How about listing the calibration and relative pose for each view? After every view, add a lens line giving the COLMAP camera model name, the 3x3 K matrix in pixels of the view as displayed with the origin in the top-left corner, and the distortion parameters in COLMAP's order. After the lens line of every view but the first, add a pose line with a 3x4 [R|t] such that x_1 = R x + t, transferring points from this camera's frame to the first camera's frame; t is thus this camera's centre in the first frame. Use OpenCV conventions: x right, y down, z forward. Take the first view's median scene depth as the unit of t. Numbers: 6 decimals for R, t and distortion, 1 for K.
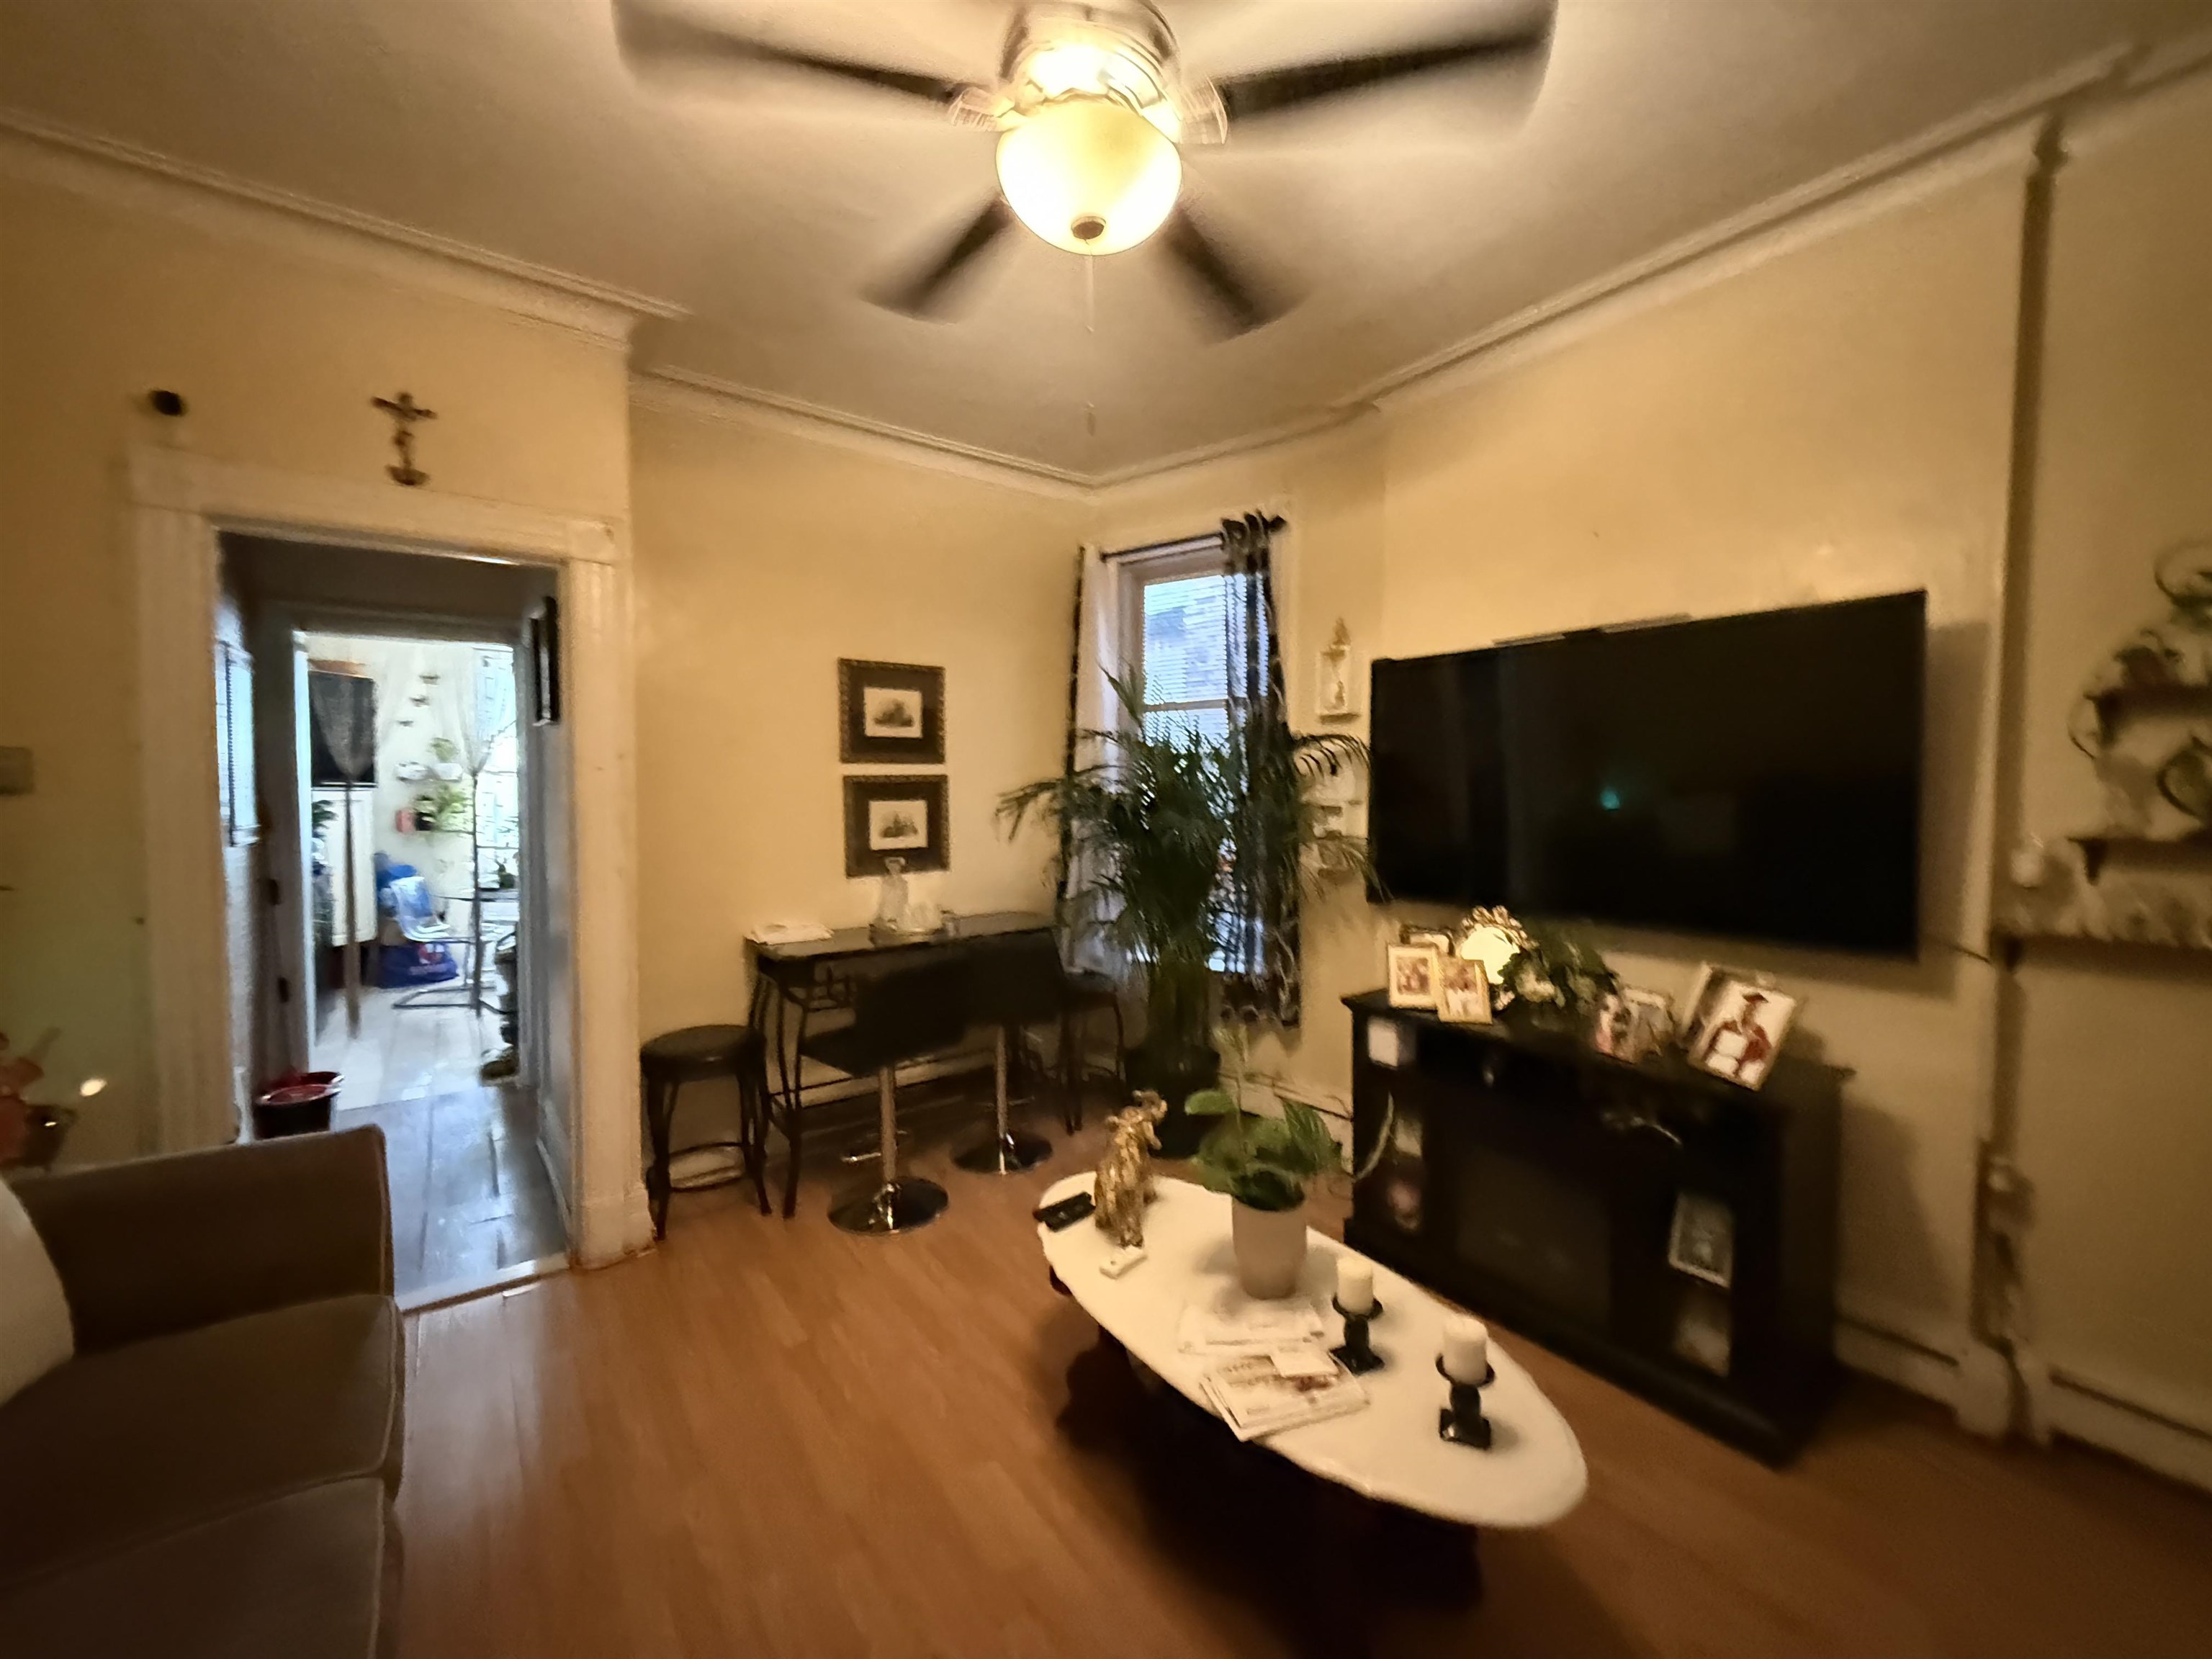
lens RADIAL K [[882.9, 0, 1111.1], [0, 882.9, 826.0], [0, 0, 1]] dist [0.001415, 0.000245]
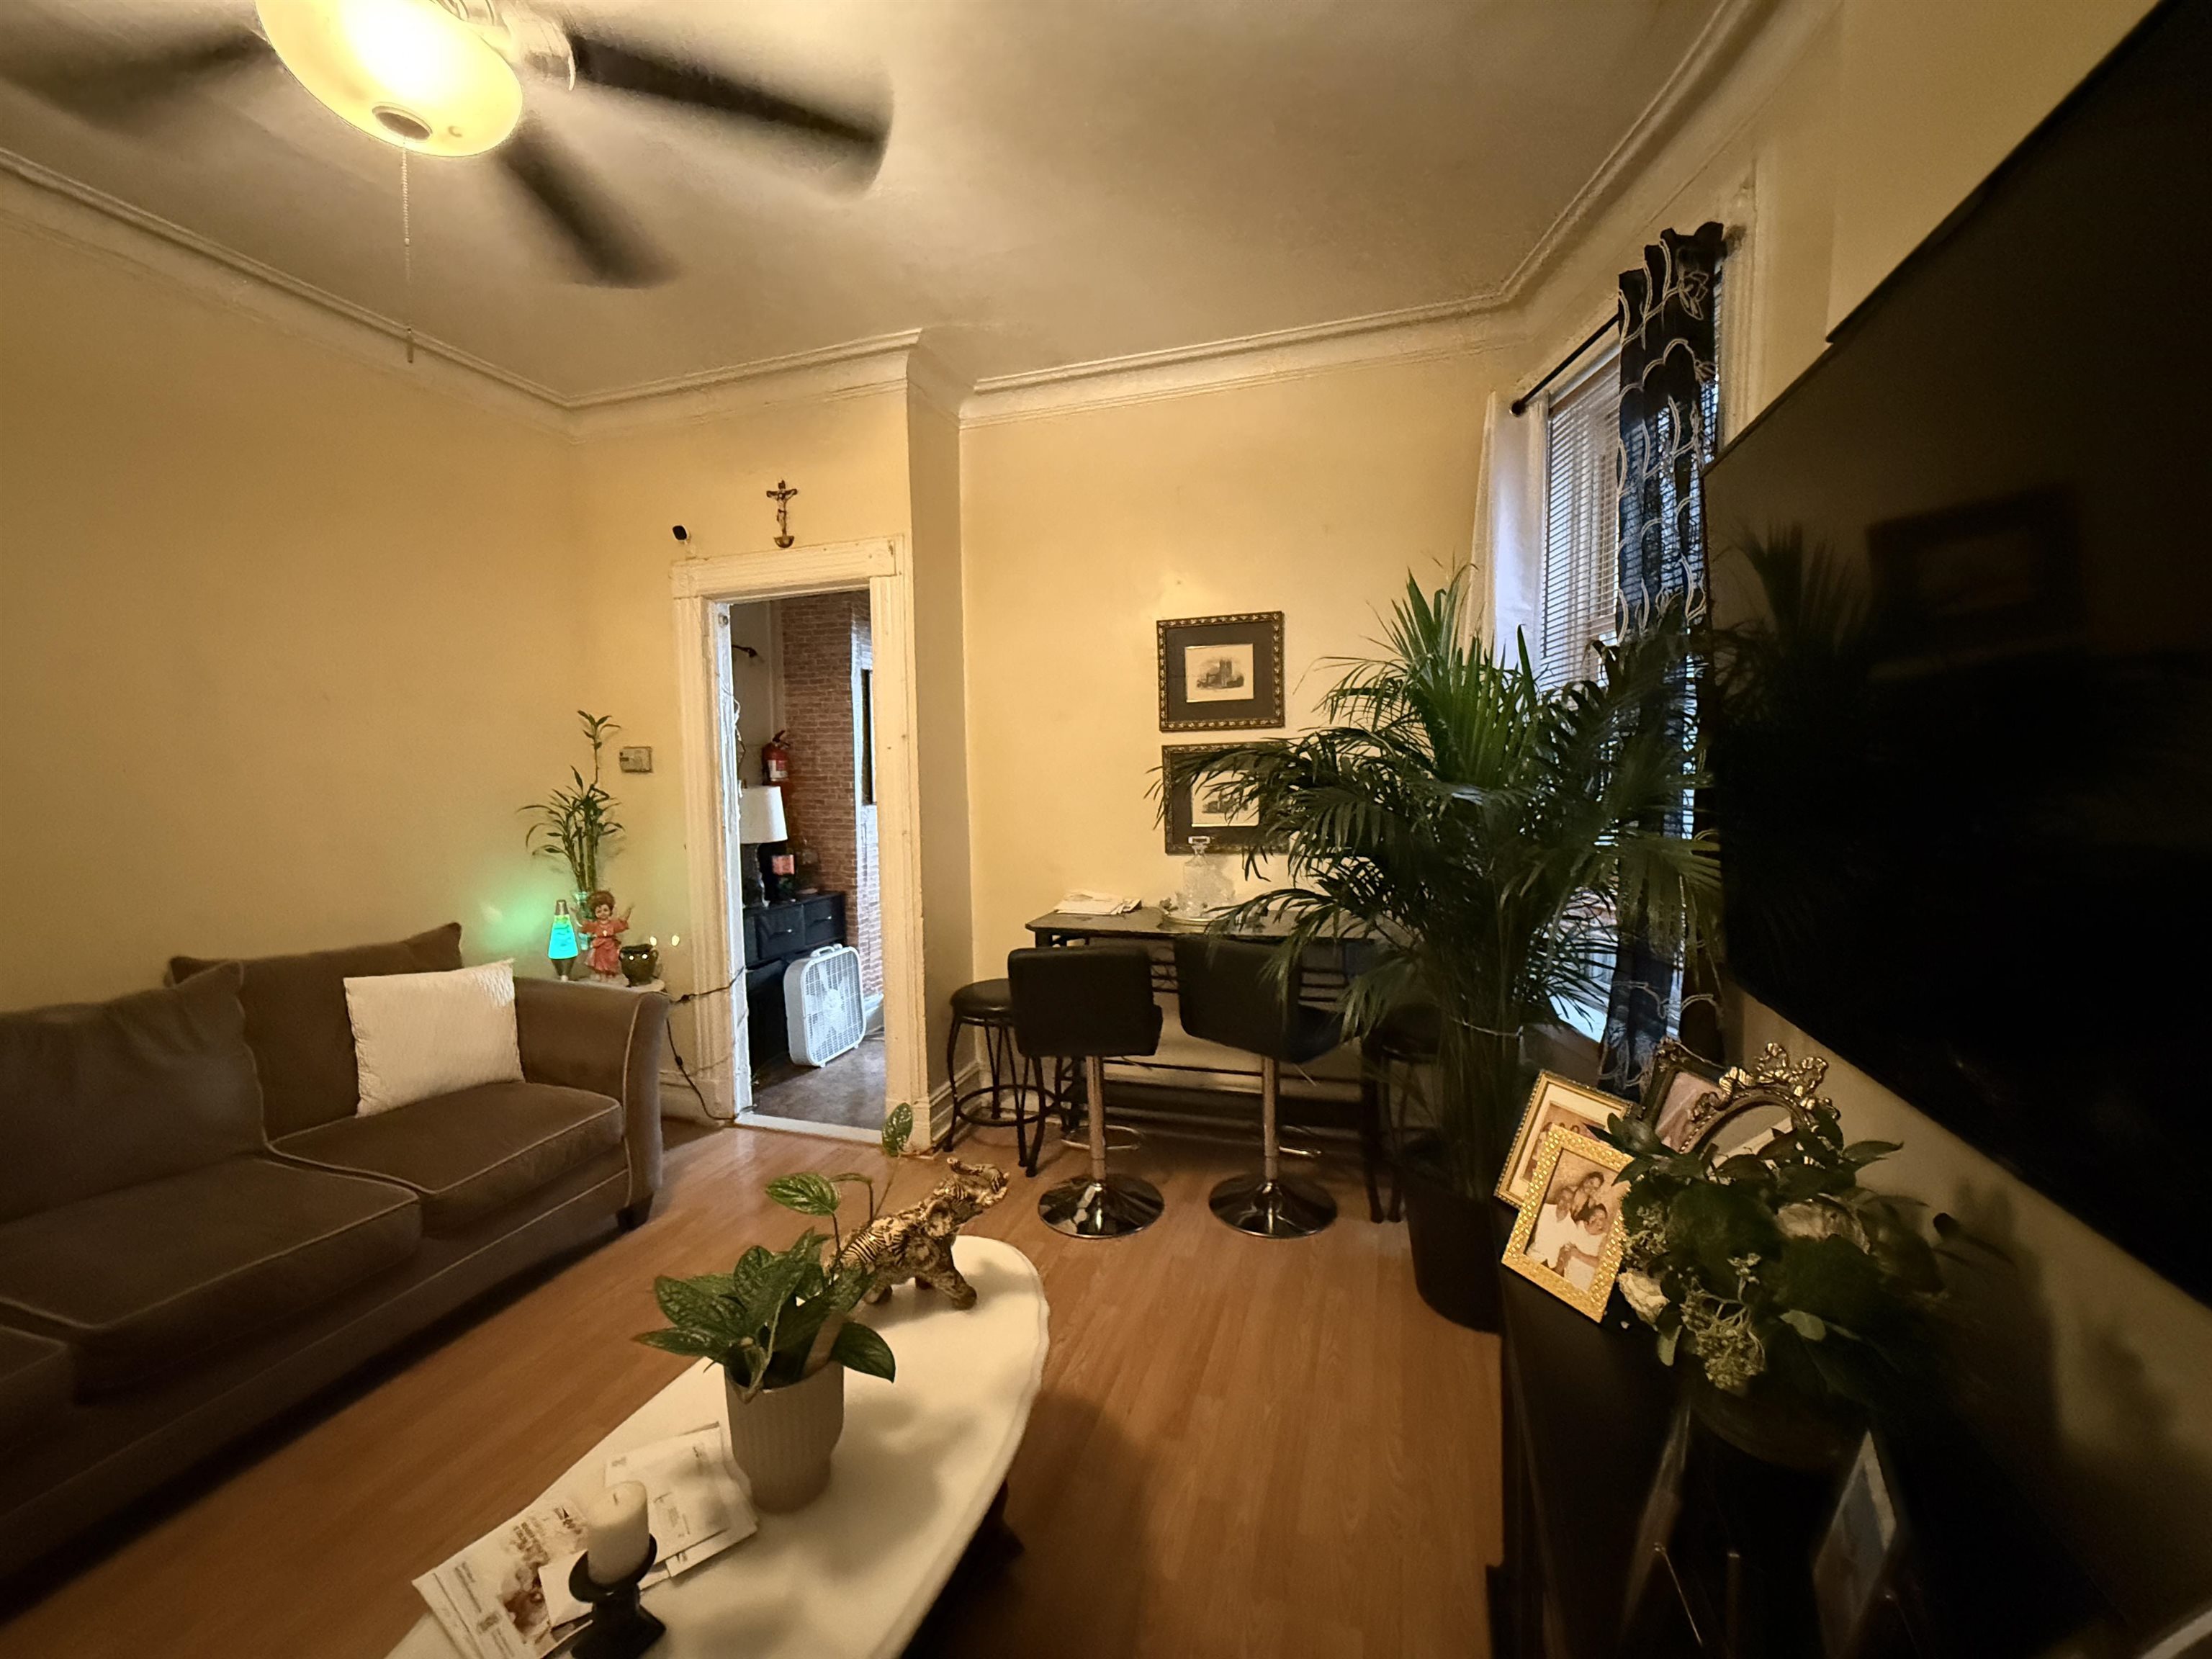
lens RADIAL K [[882.9, 0, 1106.0], [0, 882.9, 833.9], [0, 0, 1]] dist [0.001415, 0.000245]
pose [[0.576051, 0.055676, -0.815516, 0.435378], [-0.015865, 0.998251, 0.056946, -0.015880], [0.817260, -0.019865, 0.575927, 0.403753]]
